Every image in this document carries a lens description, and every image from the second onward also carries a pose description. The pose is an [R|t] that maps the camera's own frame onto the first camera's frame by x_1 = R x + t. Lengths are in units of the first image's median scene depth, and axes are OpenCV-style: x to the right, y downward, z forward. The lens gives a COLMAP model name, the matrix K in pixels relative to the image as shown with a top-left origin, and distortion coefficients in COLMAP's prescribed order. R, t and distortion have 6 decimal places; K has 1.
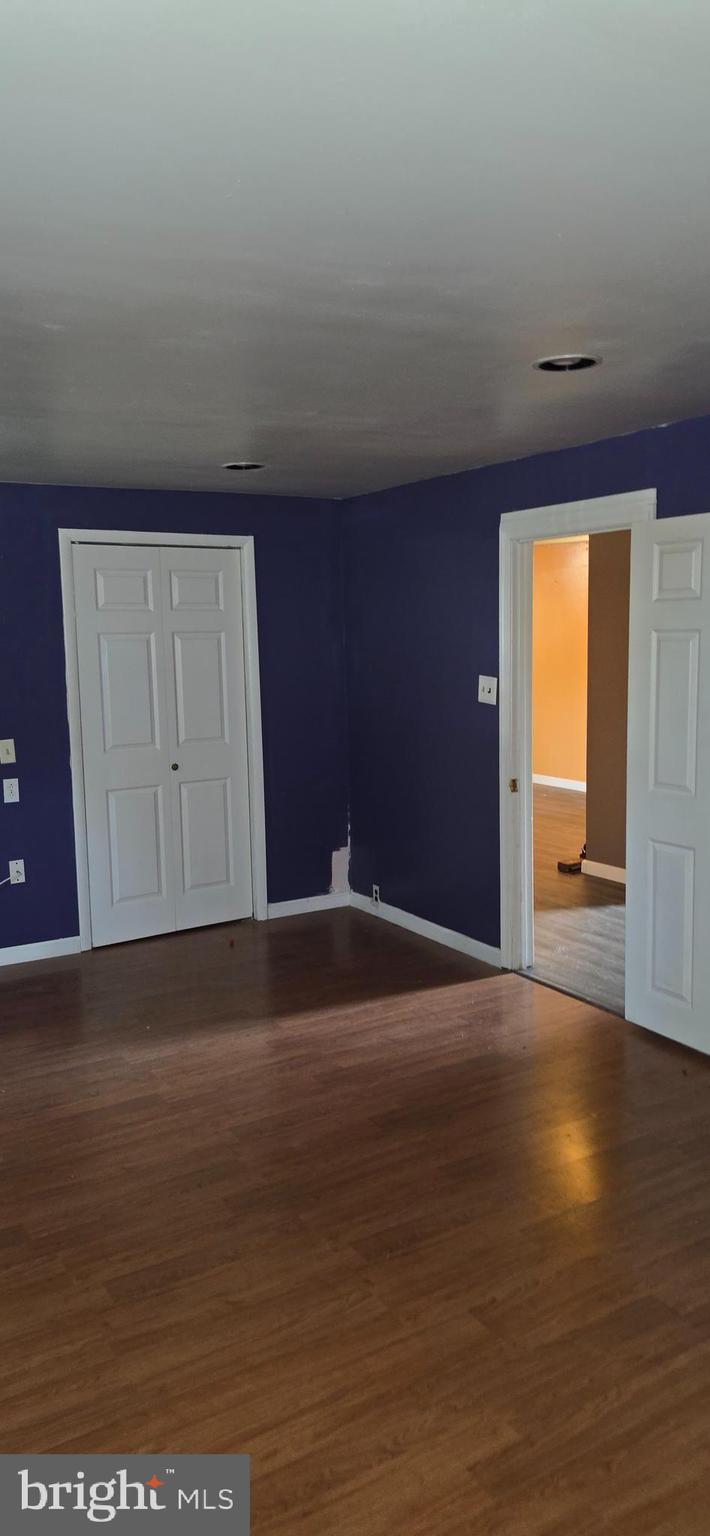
lens RADIAL K [[1064.3, 0, 356.0], [0, 1064.3, 770.0], [0, 0, 1]] dist [0.014051, -0.010207]
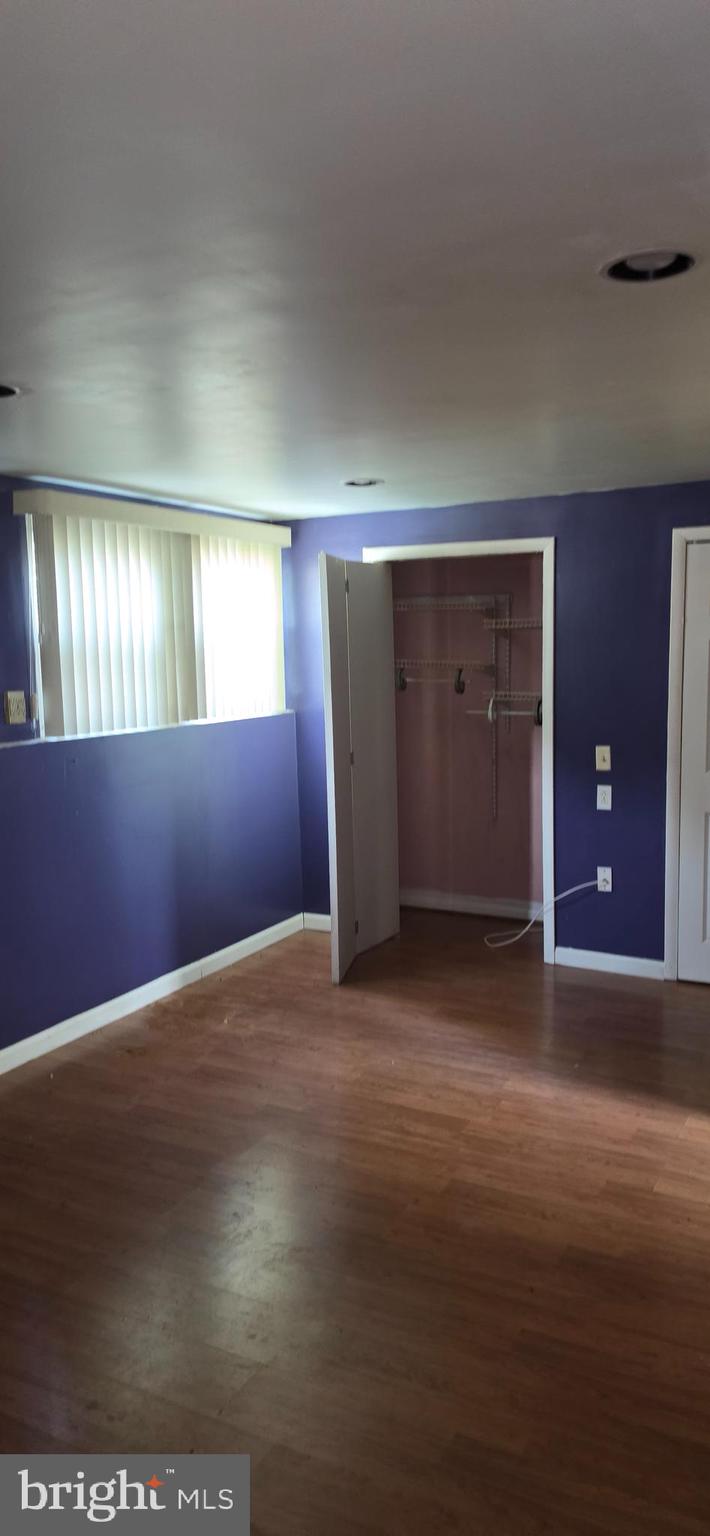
lens RADIAL K [[1064.3, 0, 356.0], [0, 1064.3, 766.0], [0, 0, 1]] dist [0.014051, -0.010207]
pose [[0.503615, 0.118642, -0.855743, 0.807583], [-0.111279, 0.991183, 0.071930, -0.110113], [0.856732, 0.059001, 0.512377, 0.573339]]
